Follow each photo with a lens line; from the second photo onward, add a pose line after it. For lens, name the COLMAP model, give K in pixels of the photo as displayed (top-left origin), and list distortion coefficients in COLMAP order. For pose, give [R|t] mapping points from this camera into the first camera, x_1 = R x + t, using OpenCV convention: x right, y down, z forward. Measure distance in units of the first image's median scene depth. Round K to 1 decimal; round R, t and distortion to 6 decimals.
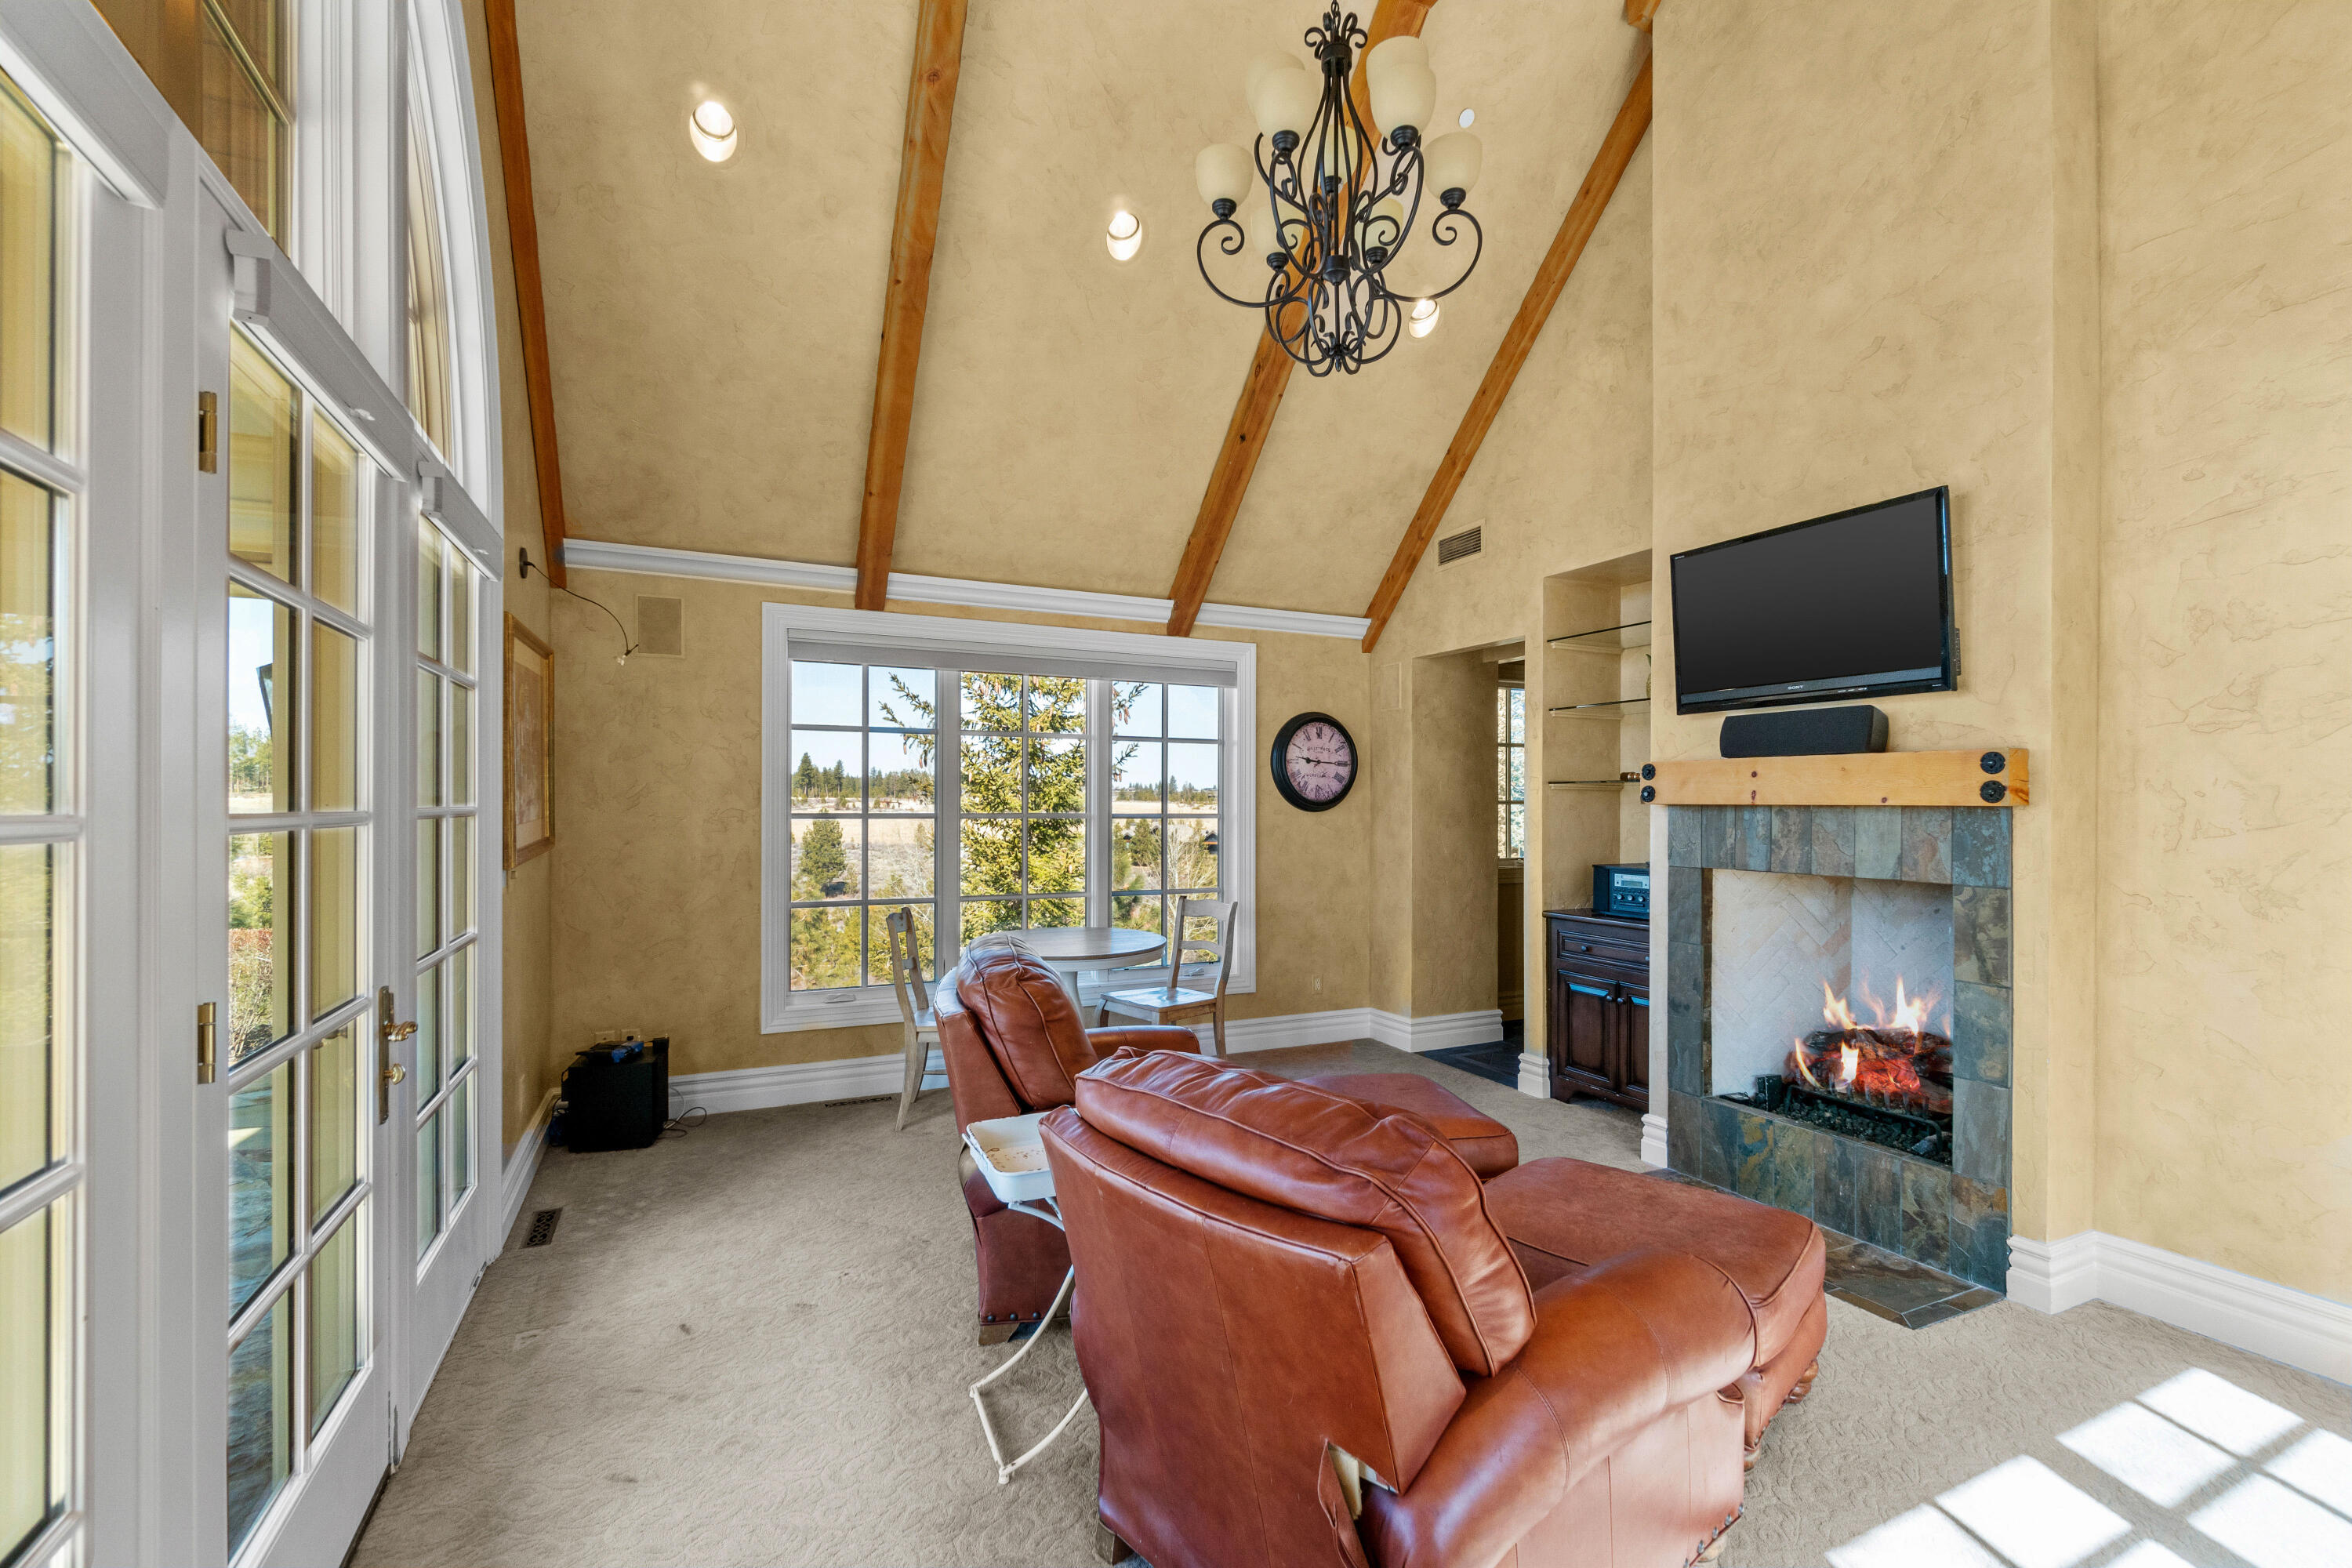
lens RADIAL K [[1016.1, 0, 1188.1], [0, 1016.1, 802.4], [0, 0, 1]] dist [-0.000457, -0.000406]
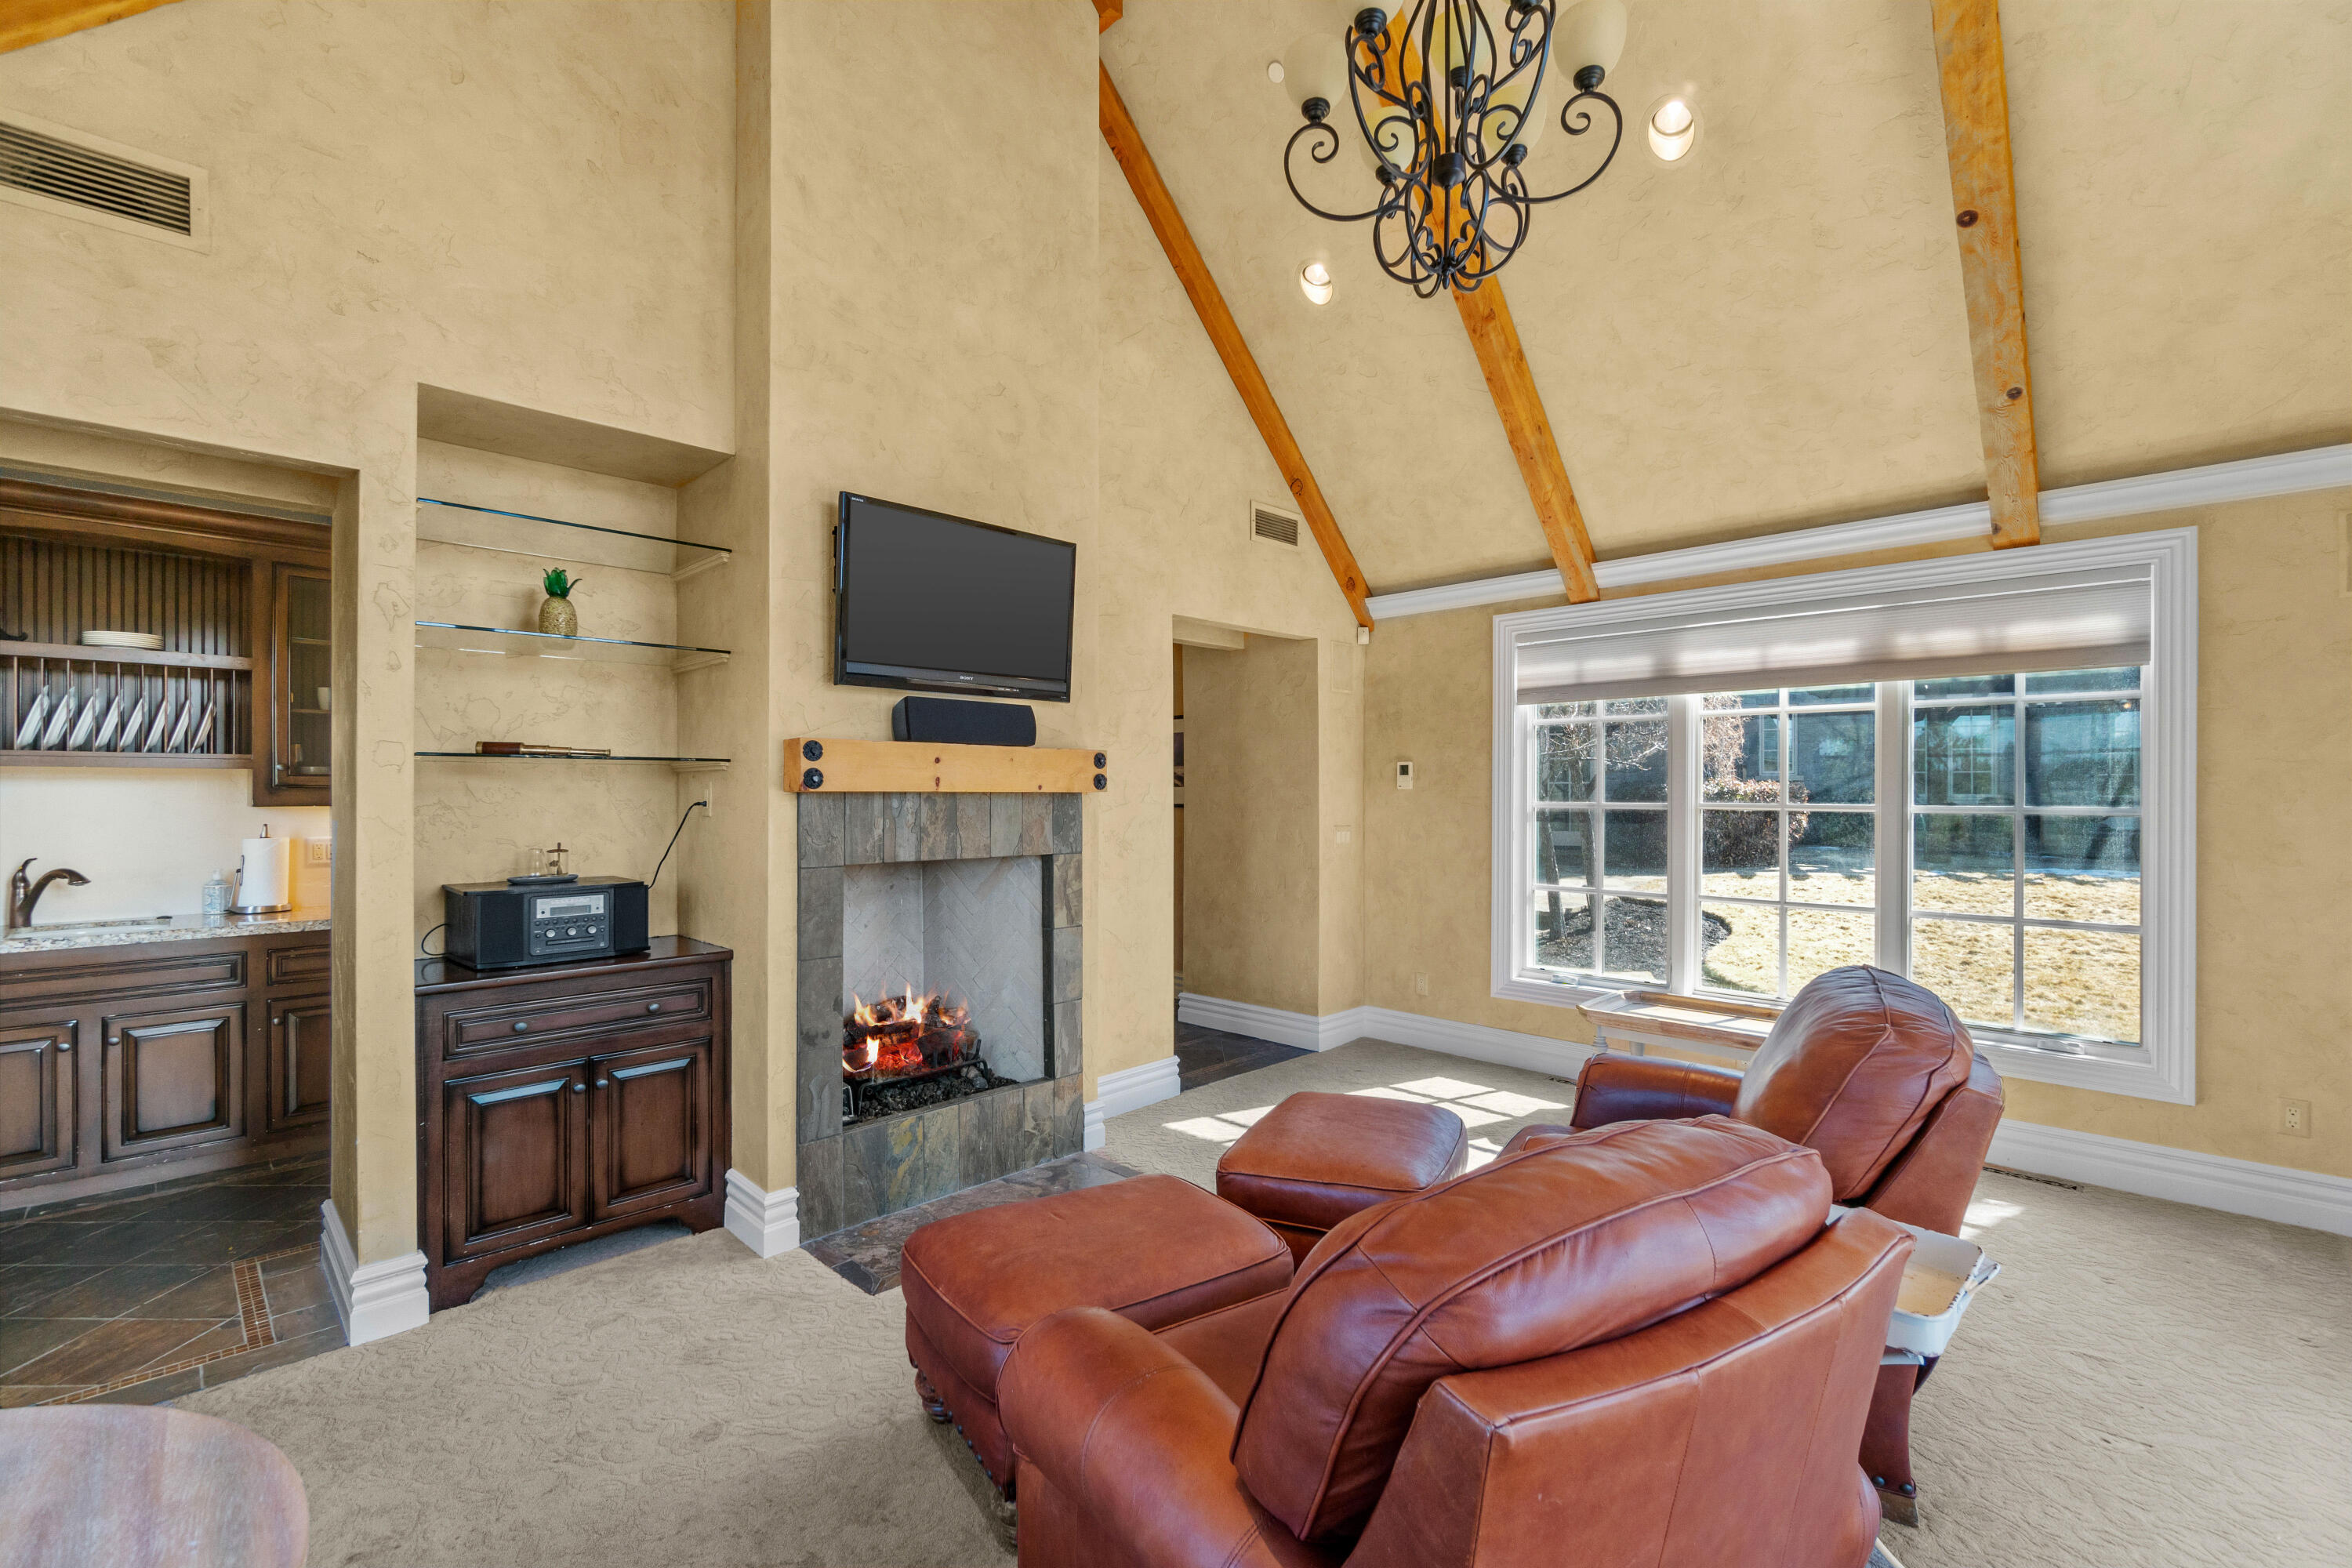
lens RADIAL K [[1016.1, 0, 1174.9], [0, 1016.1, 784.0], [0, 0, 1]] dist [-0.000457, -0.000406]
pose [[-0.341559, 0.003532, 0.939854, -0.392047], [-0.001572, 0.999989, -0.004329, -0.001106], [-0.939859, -0.002956, -0.341550, 1.015161]]
